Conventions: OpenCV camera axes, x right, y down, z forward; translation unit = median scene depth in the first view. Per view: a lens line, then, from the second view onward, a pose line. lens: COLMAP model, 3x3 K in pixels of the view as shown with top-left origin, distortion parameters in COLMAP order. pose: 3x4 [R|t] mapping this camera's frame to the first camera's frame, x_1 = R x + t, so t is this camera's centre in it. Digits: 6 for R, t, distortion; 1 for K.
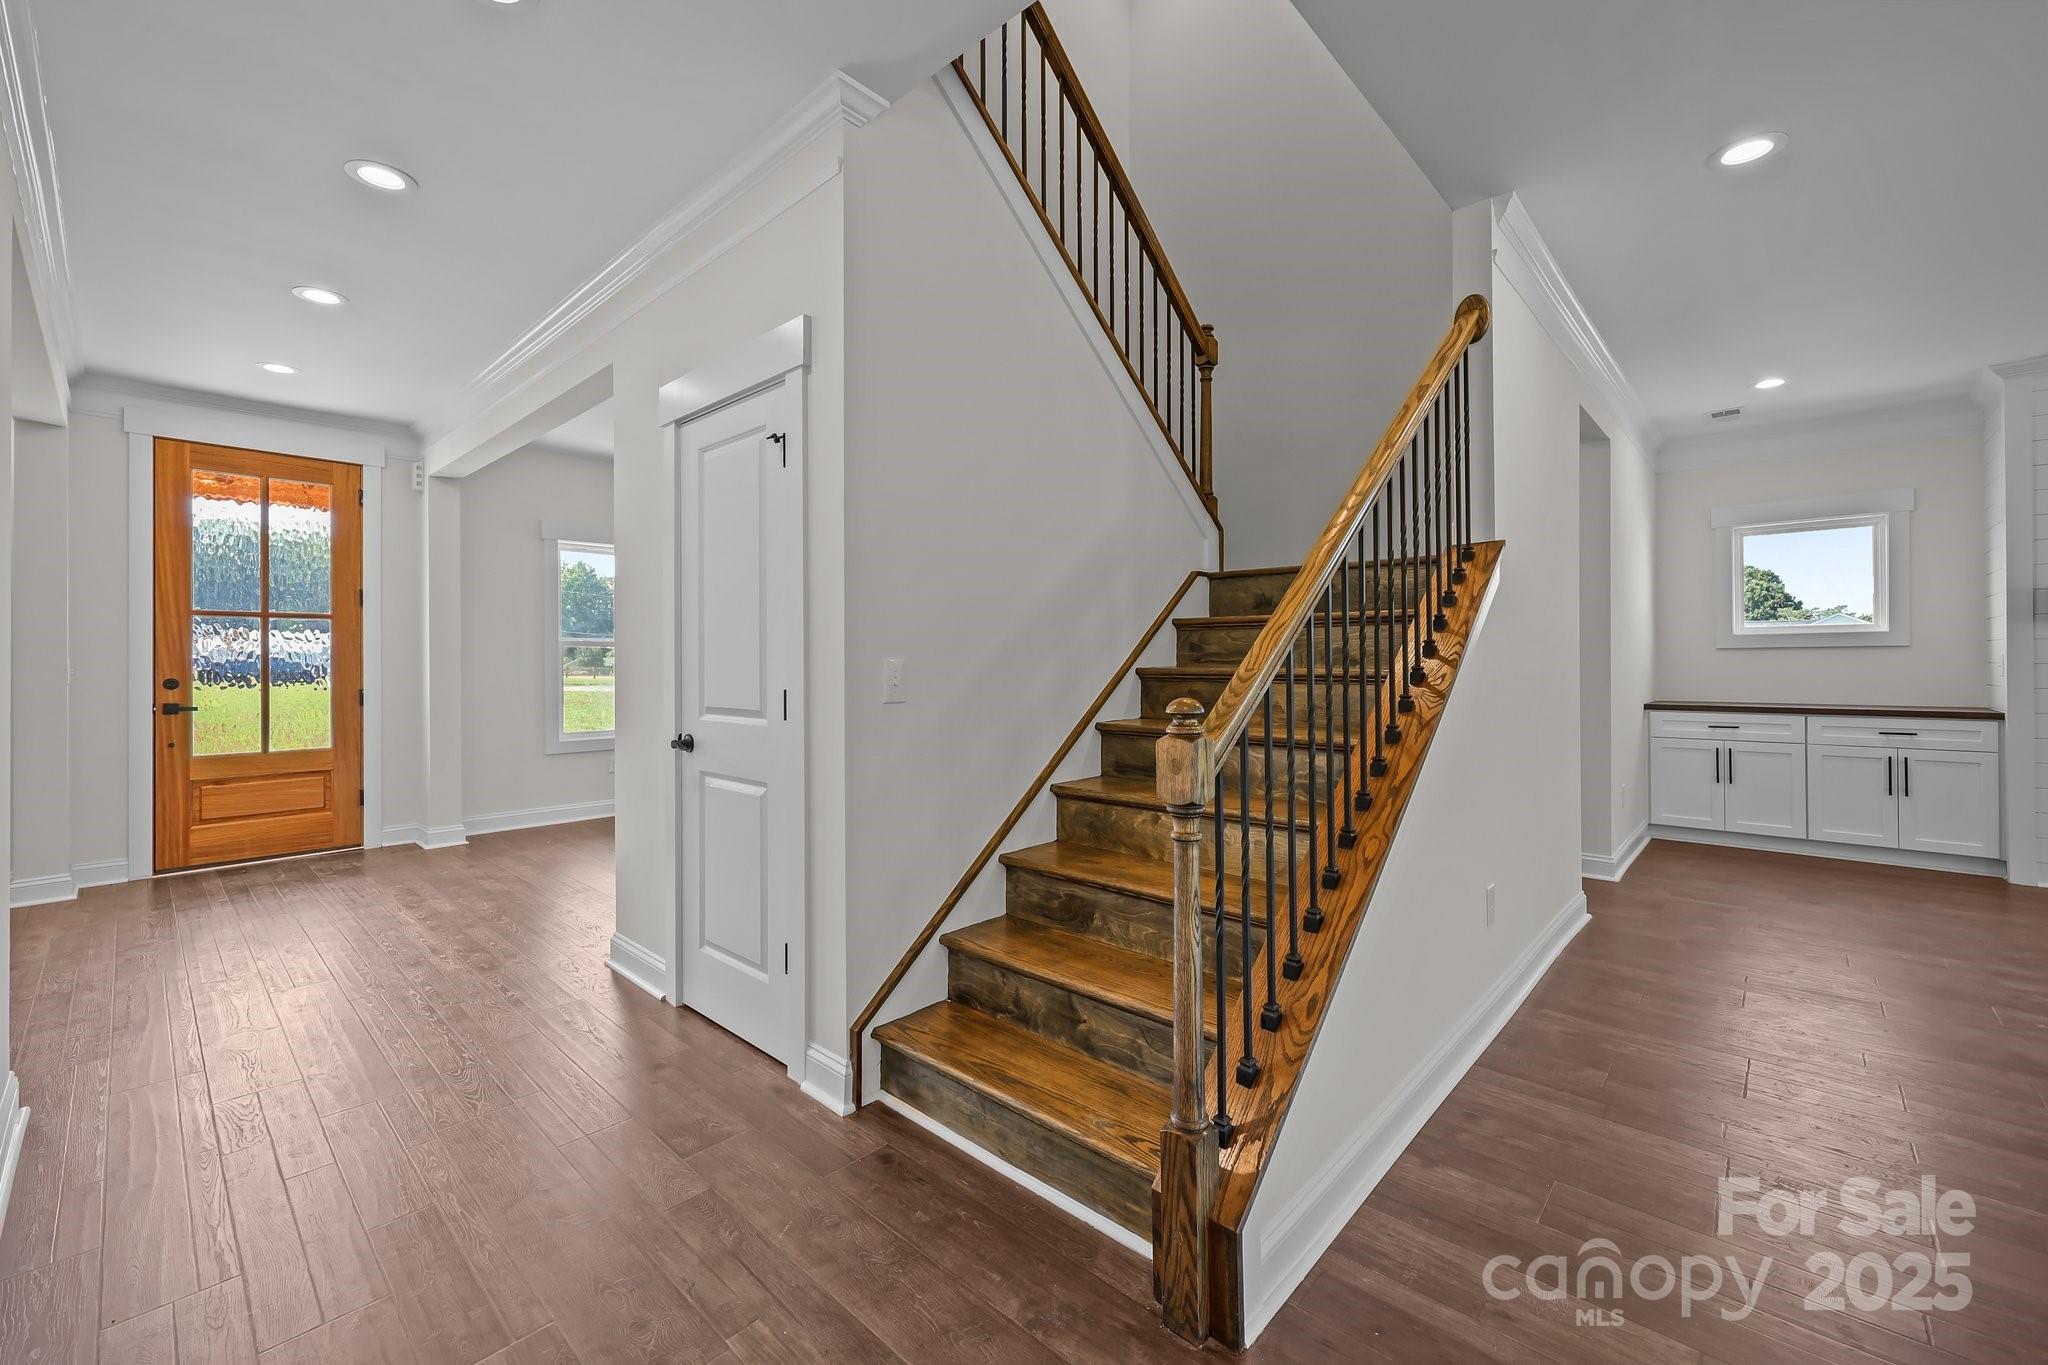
lens RADIAL K [[831.9, 0, 1024.3], [0, 831.9, 661.0], [0, 0, 1]] dist [-0.001945, 0.000957]
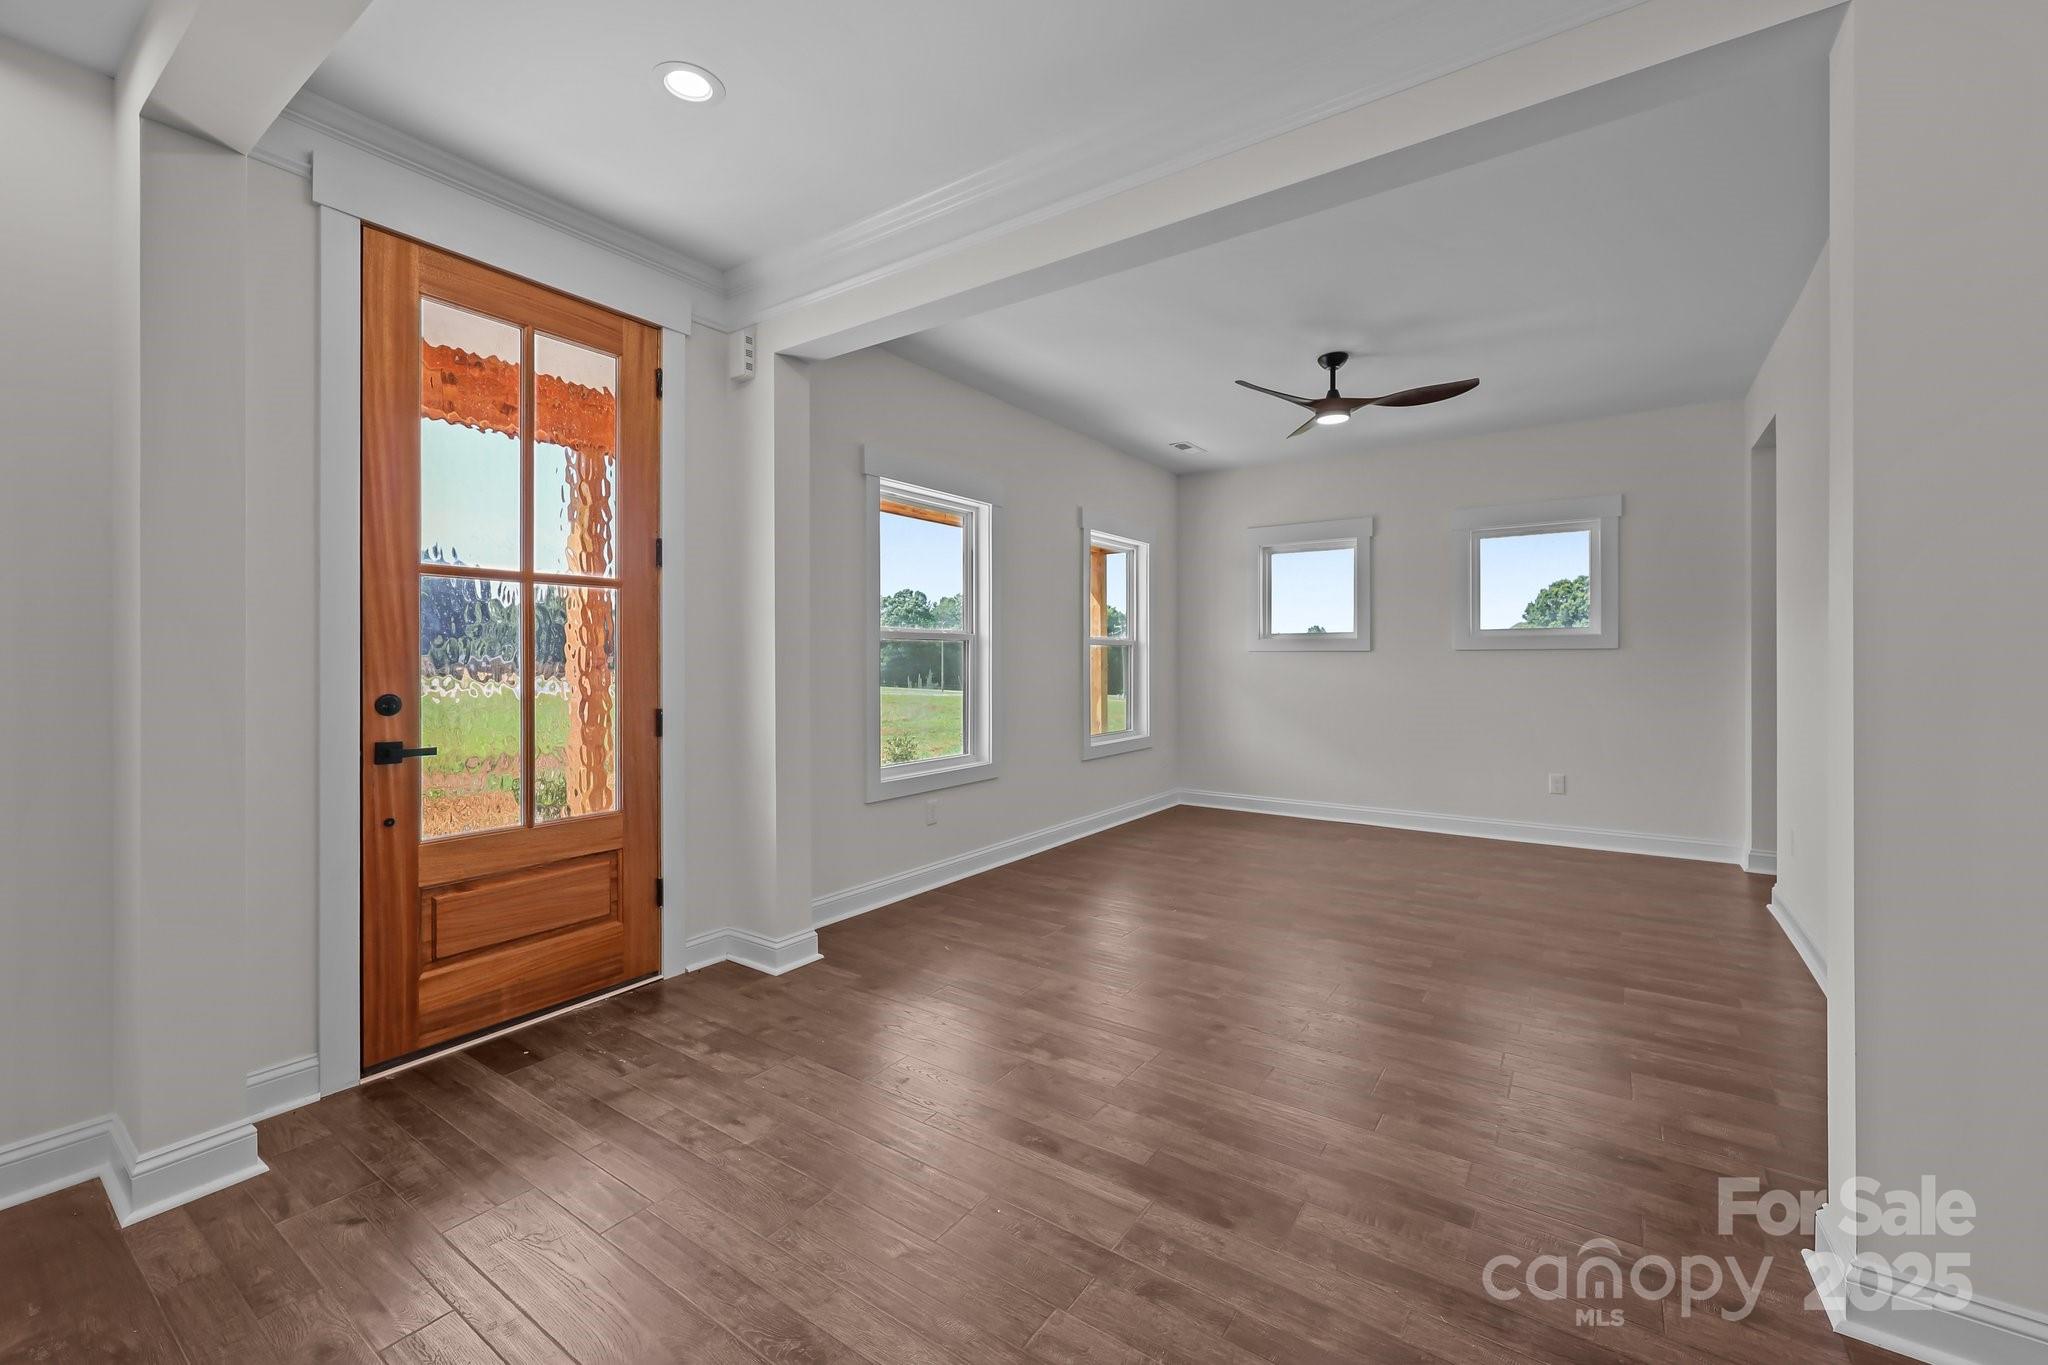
lens RADIAL K [[831.9, 0, 1034.4], [0, 831.9, 669.0], [0, 0, 1]] dist [-0.001945, 0.000957]
pose [[0.988946, -0.002175, 0.148262, -0.696994], [0.001283, 0.999981, 0.006110, 0.002540], [-0.148273, -0.005852, 0.988929, 0.422675]]
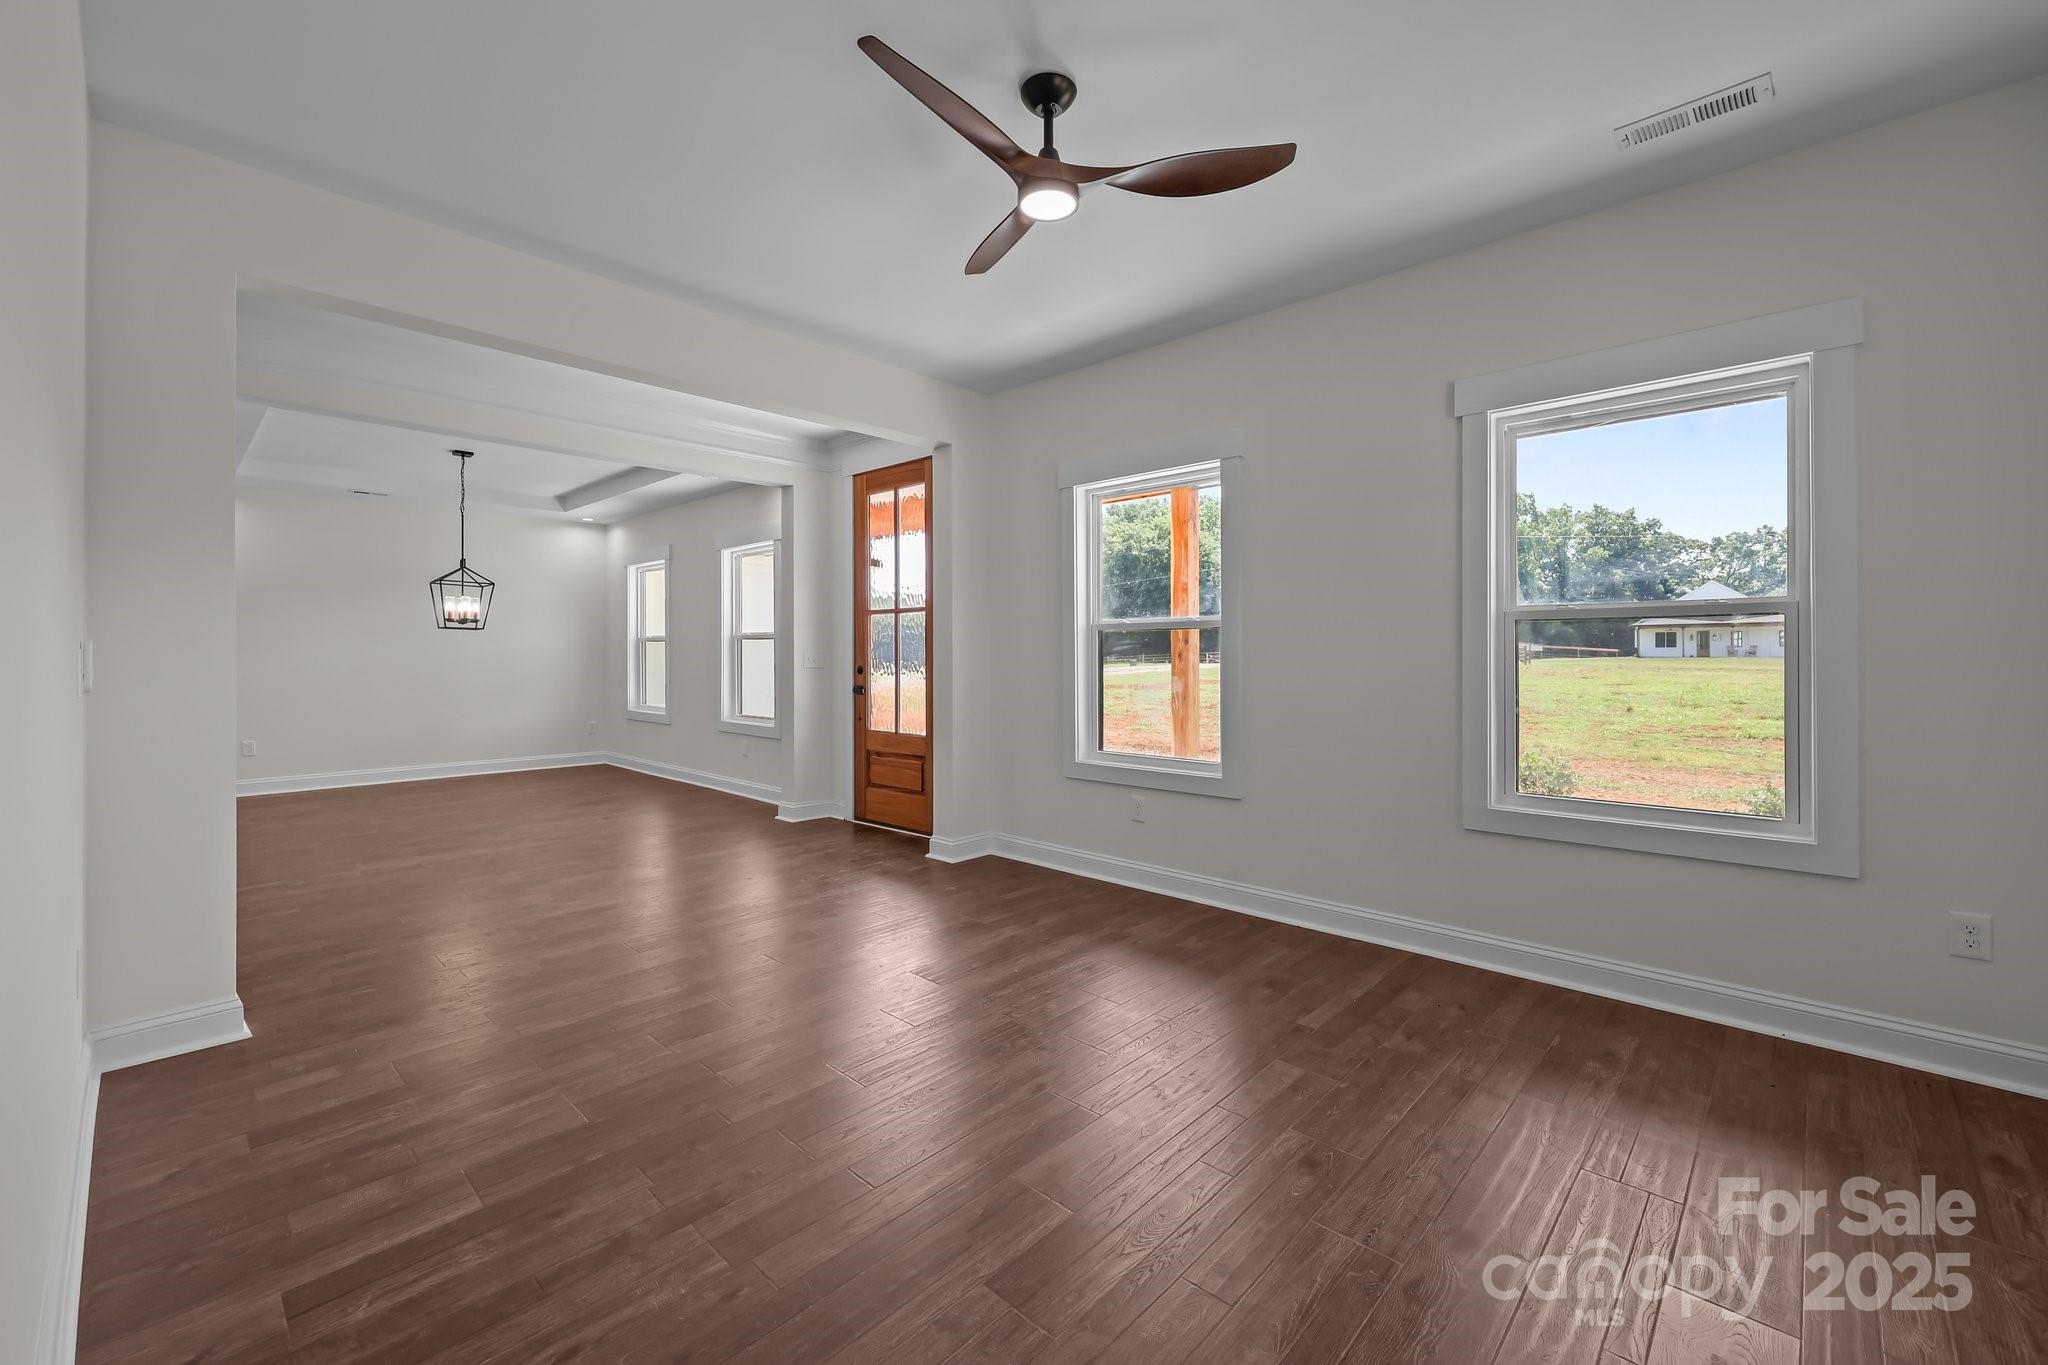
lens RADIAL K [[831.9, 0, 1015.6], [0, 831.9, 655.8], [0, 0, 1]] dist [-0.001945, 0.000957]
pose [[-0.010145, 0.005405, -0.999934, 0.222494], [-0.000282, 0.999985, 0.005408, -0.001090], [0.999948, 0.000337, -0.010143, 1.234046]]
